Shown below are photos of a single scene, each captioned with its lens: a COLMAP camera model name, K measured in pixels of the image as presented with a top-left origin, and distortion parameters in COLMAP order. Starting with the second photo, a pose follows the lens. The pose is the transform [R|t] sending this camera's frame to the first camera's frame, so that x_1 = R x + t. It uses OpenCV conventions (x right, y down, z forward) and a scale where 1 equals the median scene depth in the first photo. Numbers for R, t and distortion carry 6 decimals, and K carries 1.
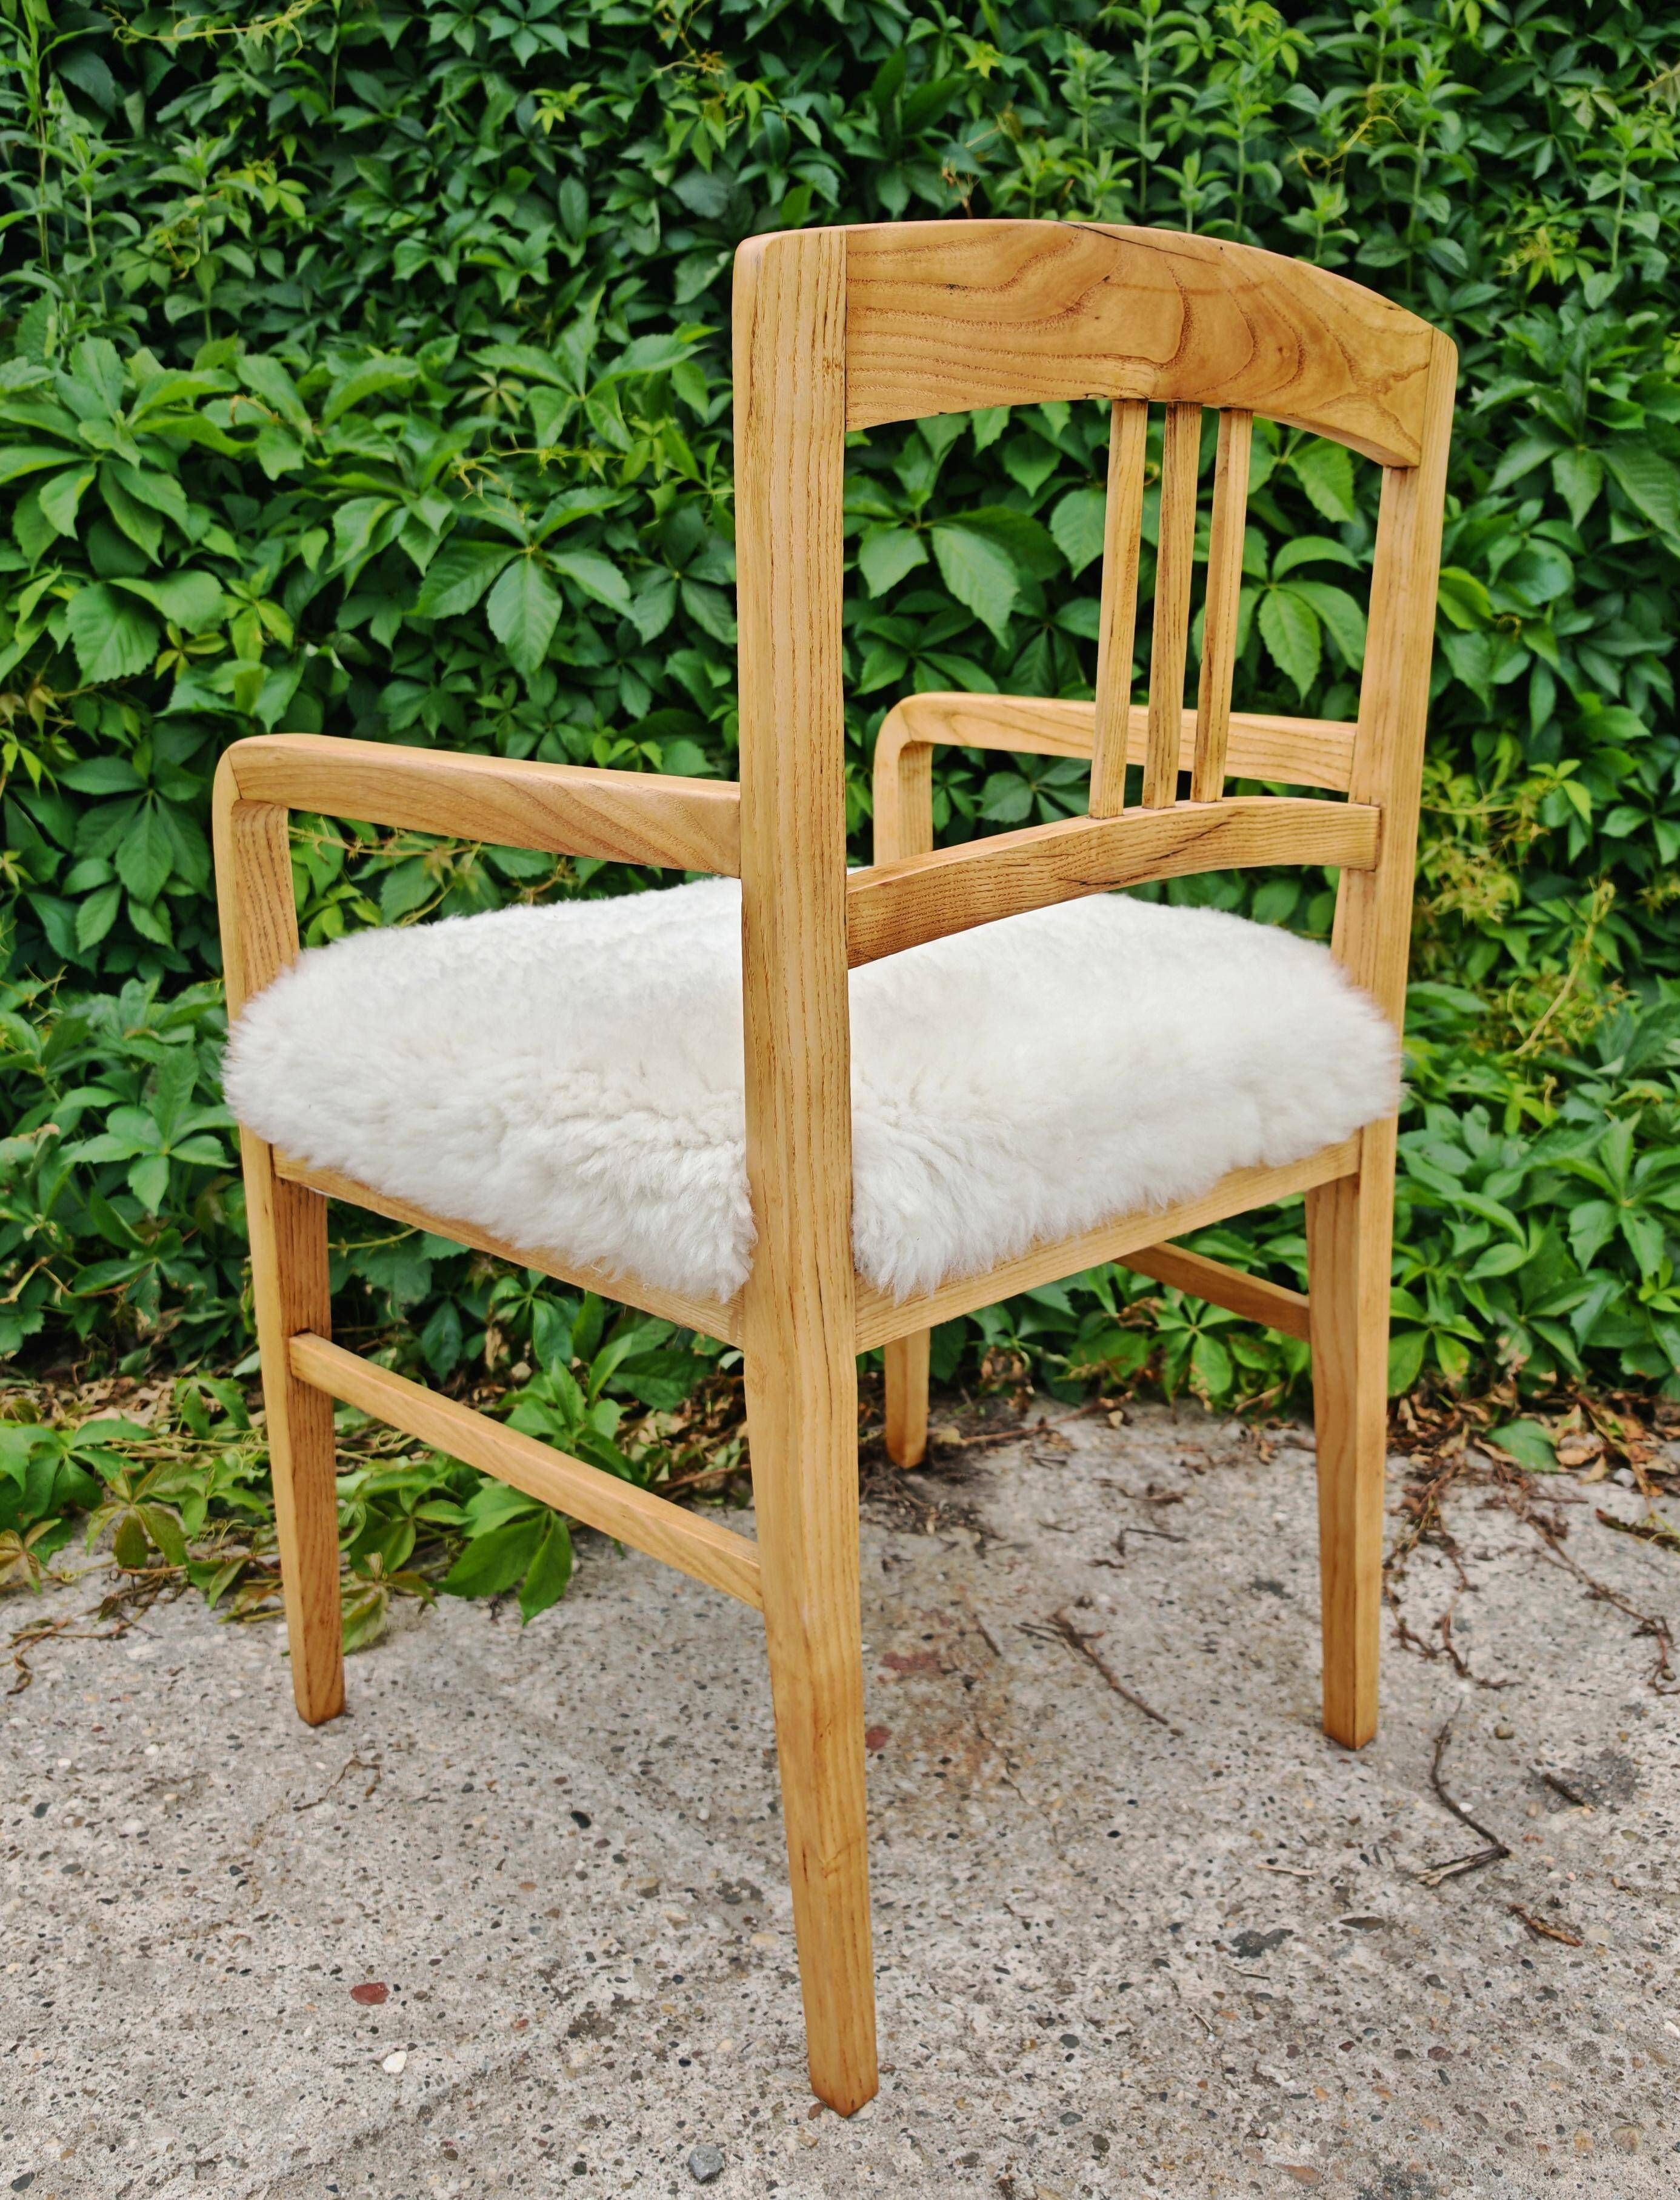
lens RADIAL K [[1806.8, 0, 922.3], [0, 1806.8, 1062.6], [0, 0, 1]] dist [-0.021808, 0.015874]
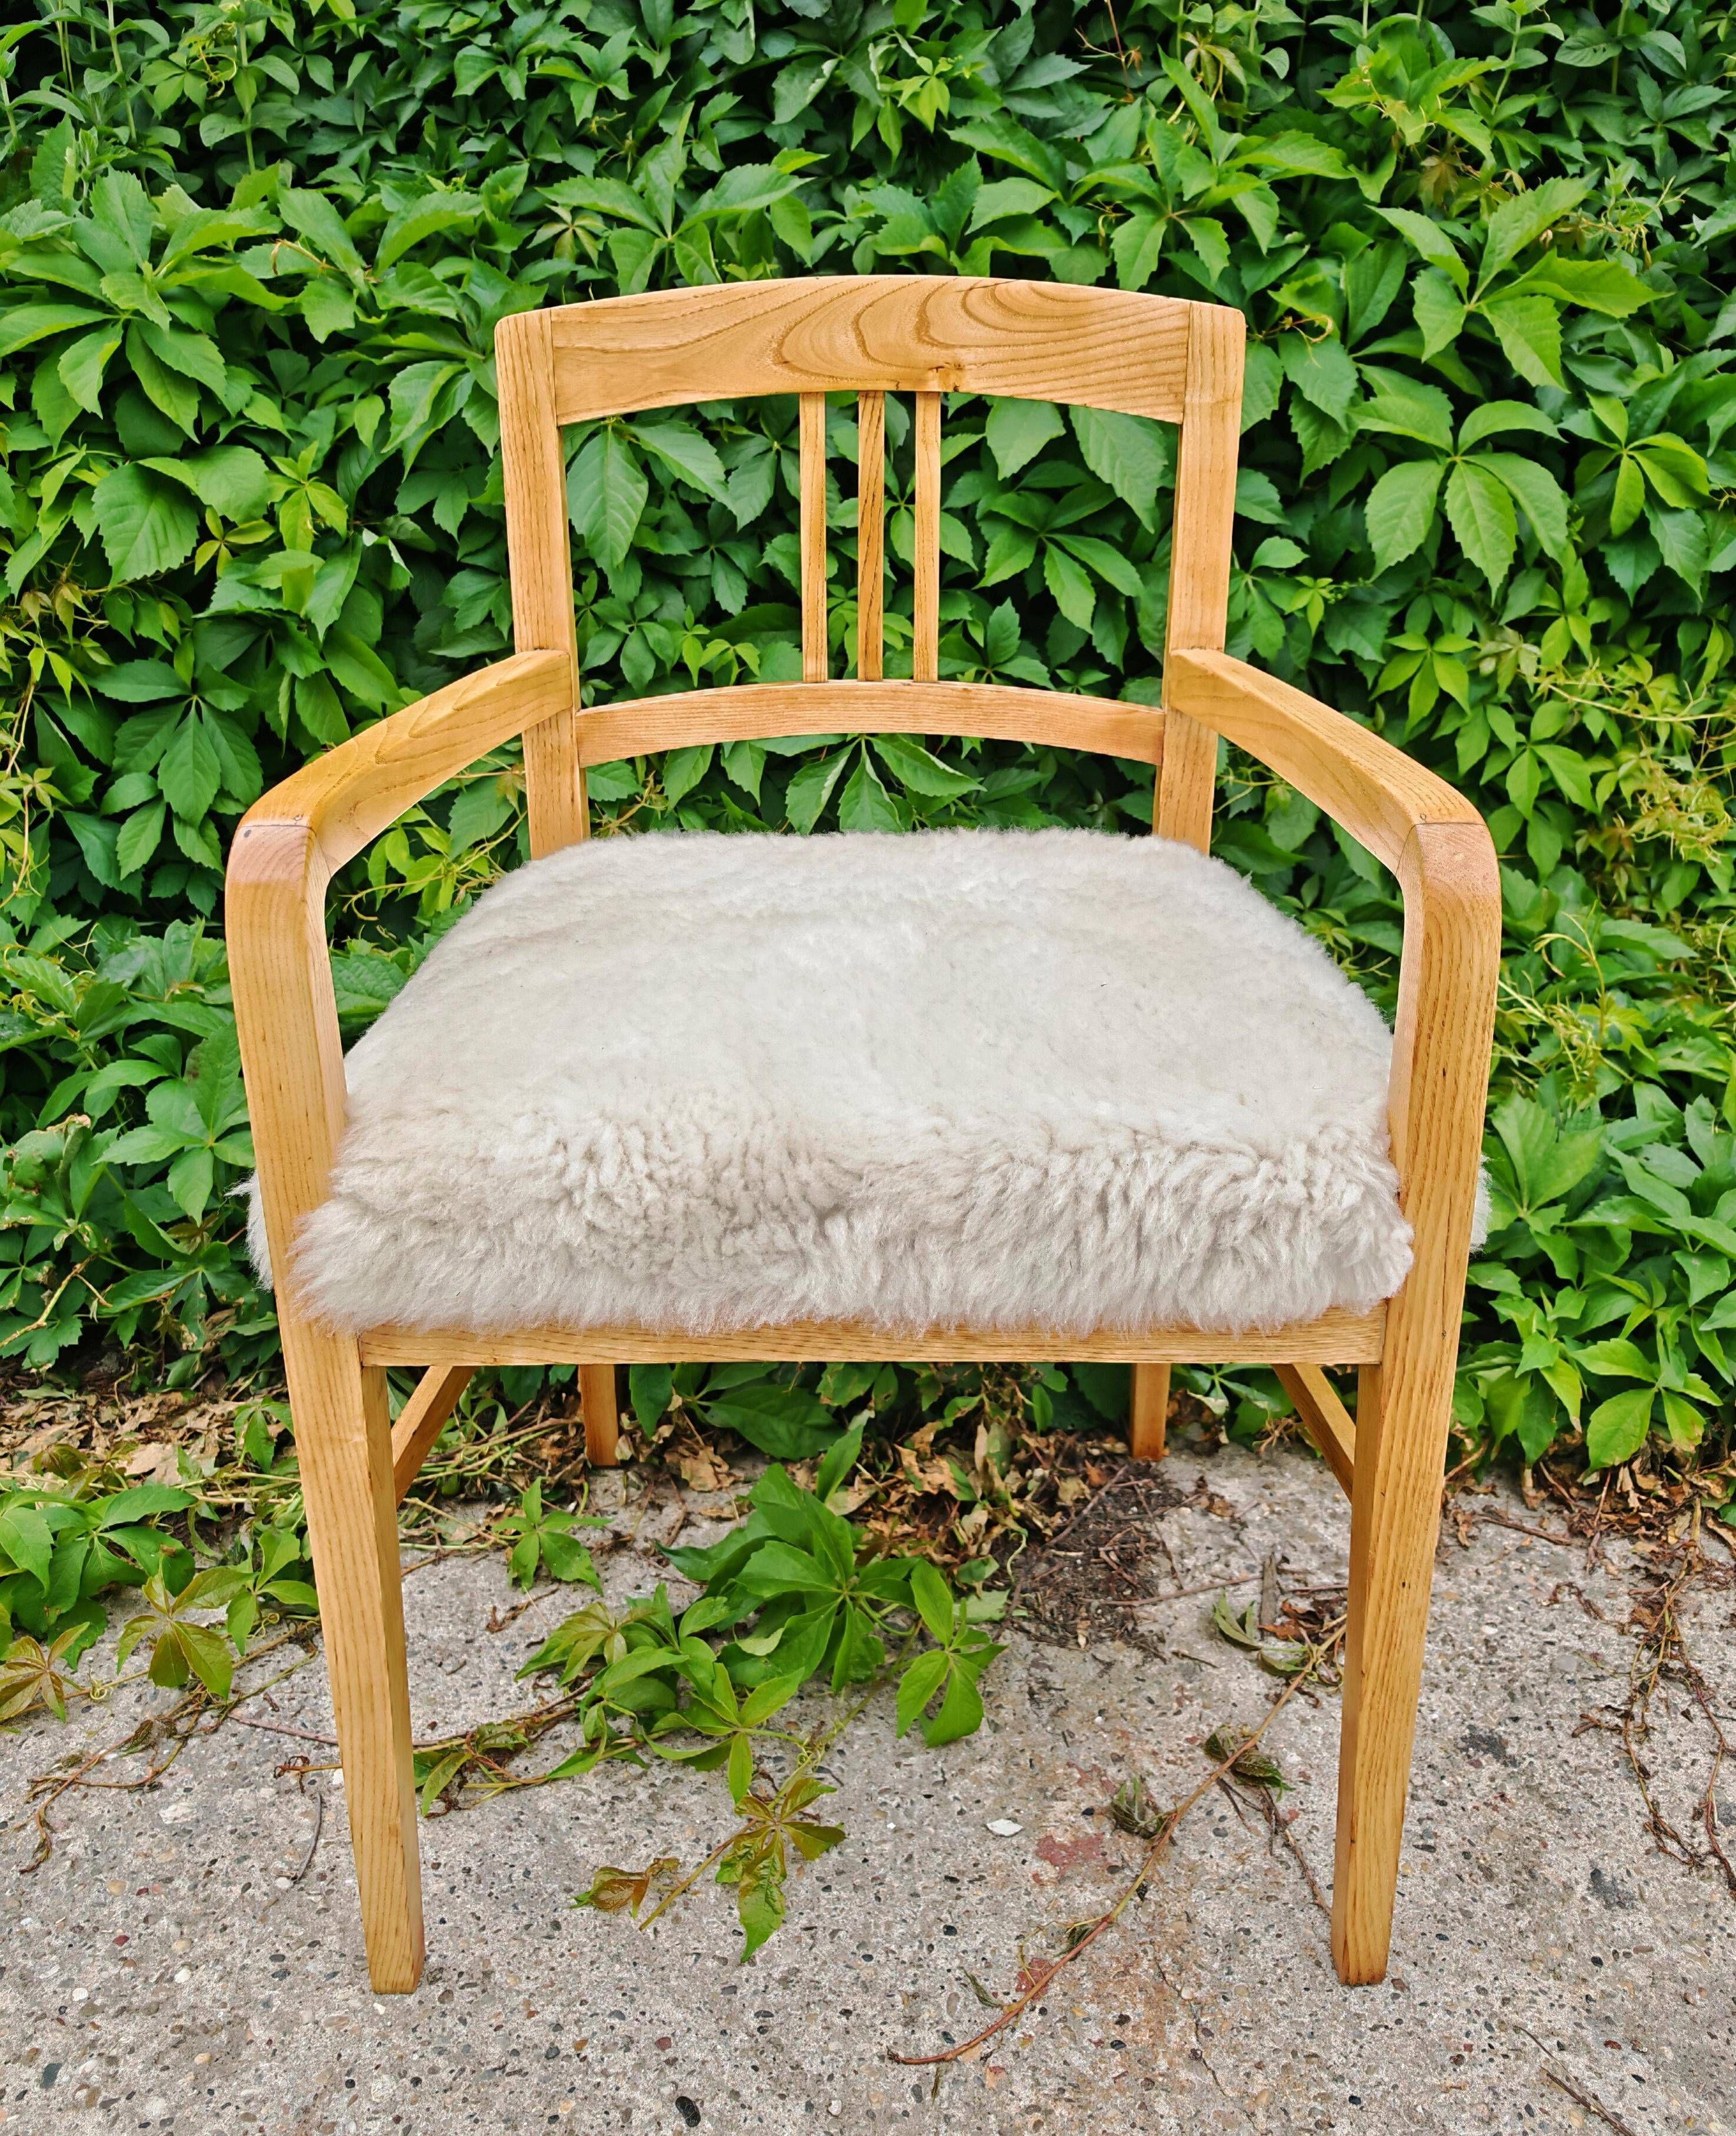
lens RADIAL K [[1751.9, 0, 916.2], [0, 1751.9, 975.3], [0, 0, 1]] dist [-0.016978, 0.014673]
pose [[0.999093, 0.011654, -0.040953, -0.030599], [-0.008035, 0.996137, 0.087443, -0.090629], [0.041814, -0.087035, 0.995327, 0.132186]]
